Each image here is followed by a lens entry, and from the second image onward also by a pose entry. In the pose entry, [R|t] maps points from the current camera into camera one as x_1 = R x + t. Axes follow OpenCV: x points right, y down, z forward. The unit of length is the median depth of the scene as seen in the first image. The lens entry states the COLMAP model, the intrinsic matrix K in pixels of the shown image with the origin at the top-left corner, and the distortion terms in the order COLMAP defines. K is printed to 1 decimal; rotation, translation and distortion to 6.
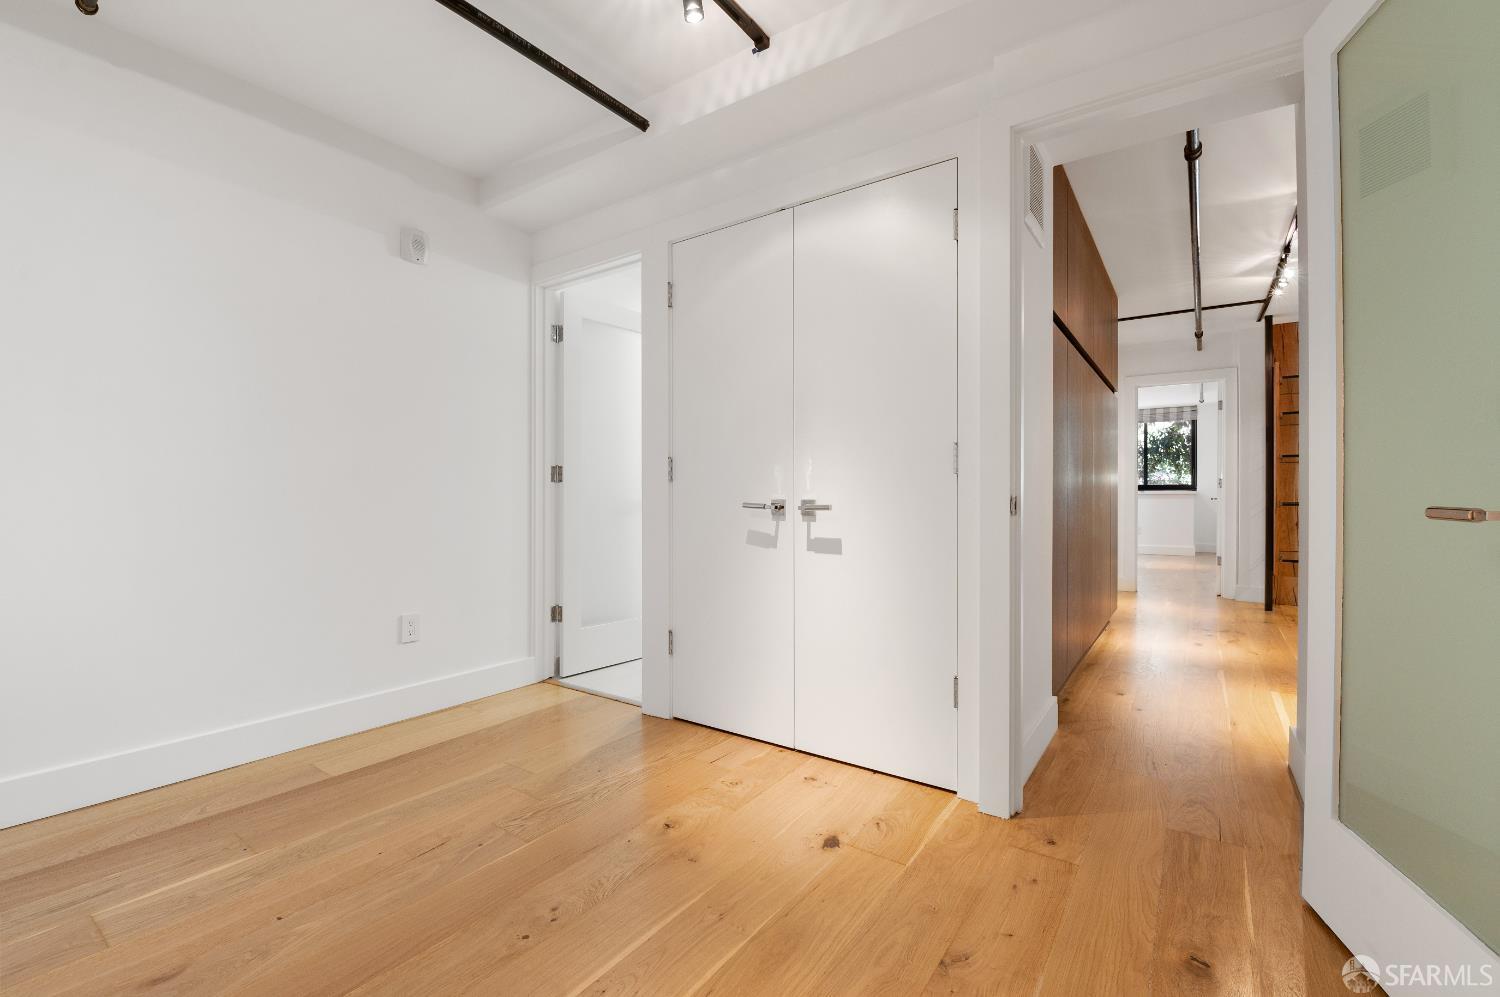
lens RADIAL K [[655.8, 0, 736.3], [0, 655.8, 494.1], [0, 0, 1]] dist [-0.014678, -0.000889]
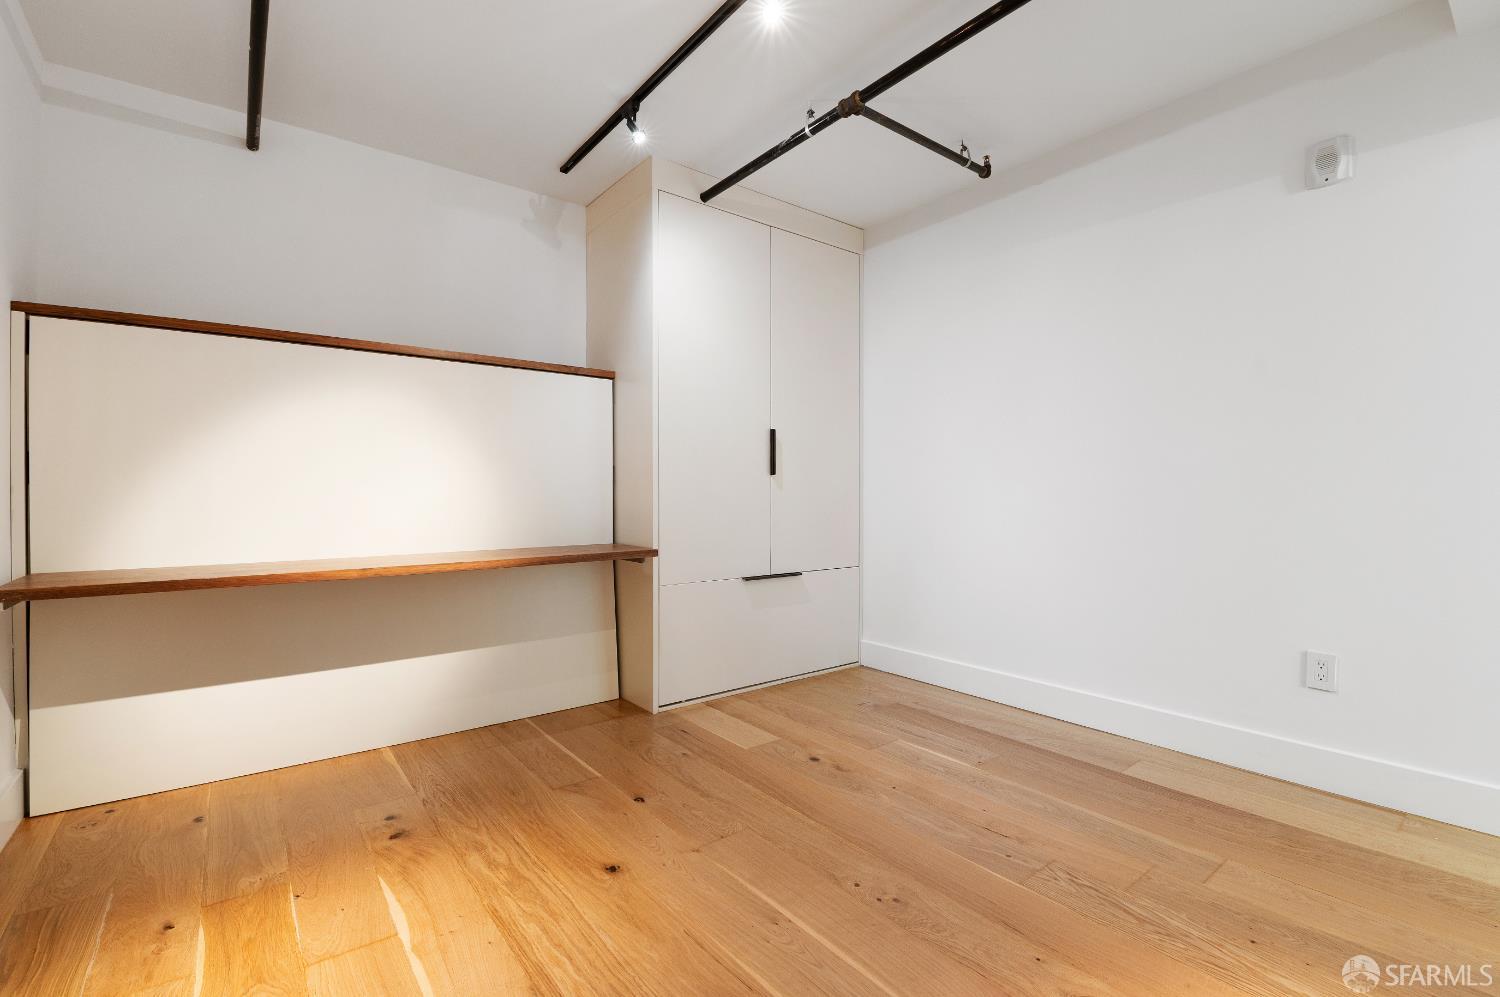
lens RADIAL K [[655.8, 0, 736.3], [0, 655.8, 494.1], [0, 0, 1]] dist [-0.014678, -0.000889]
pose [[-0.295772, -0.001837, -0.955257, 0.589800], [0.001260, 0.999997, -0.002313, 0.001271], [0.955258, -0.001887, -0.295769, 0.812356]]
